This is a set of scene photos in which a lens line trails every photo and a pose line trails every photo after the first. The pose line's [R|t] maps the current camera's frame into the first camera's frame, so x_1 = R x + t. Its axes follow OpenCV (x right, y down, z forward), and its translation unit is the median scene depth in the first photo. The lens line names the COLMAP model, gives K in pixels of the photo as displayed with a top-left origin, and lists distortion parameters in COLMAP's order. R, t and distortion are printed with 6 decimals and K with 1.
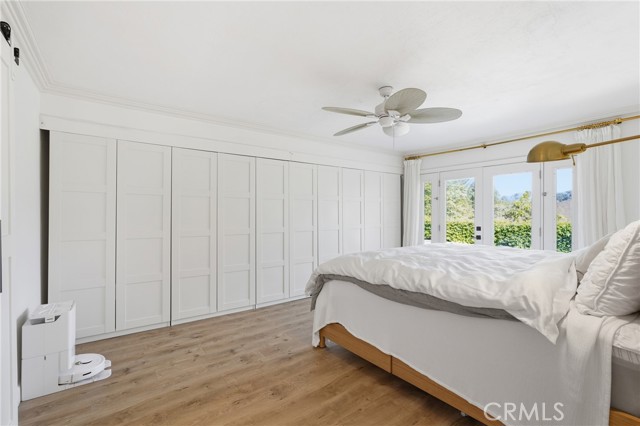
lens RADIAL K [[285.9, 0, 320.1], [0, 285.9, 212.3], [0, 0, 1]] dist [-0.000858, 0.000700]
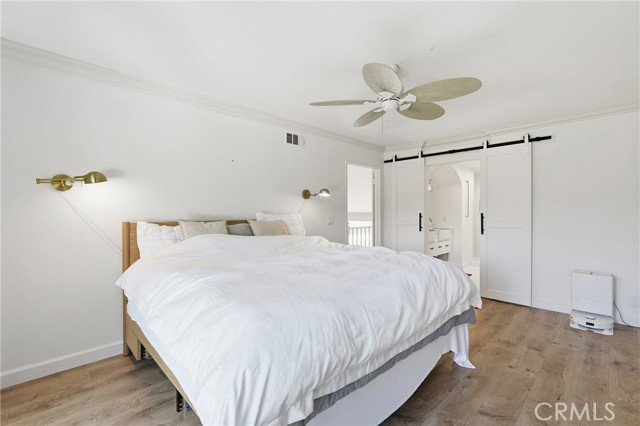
lens RADIAL K [[285.9, 0, 319.8], [0, 285.9, 213.0], [0, 0, 1]] dist [-0.000858, 0.000700]
pose [[-0.992221, -0.001176, -0.124485, 0.575250], [-0.001035, 0.999999, -0.001192, 0.012158], [0.124486, -0.001053, -0.992221, 1.920907]]
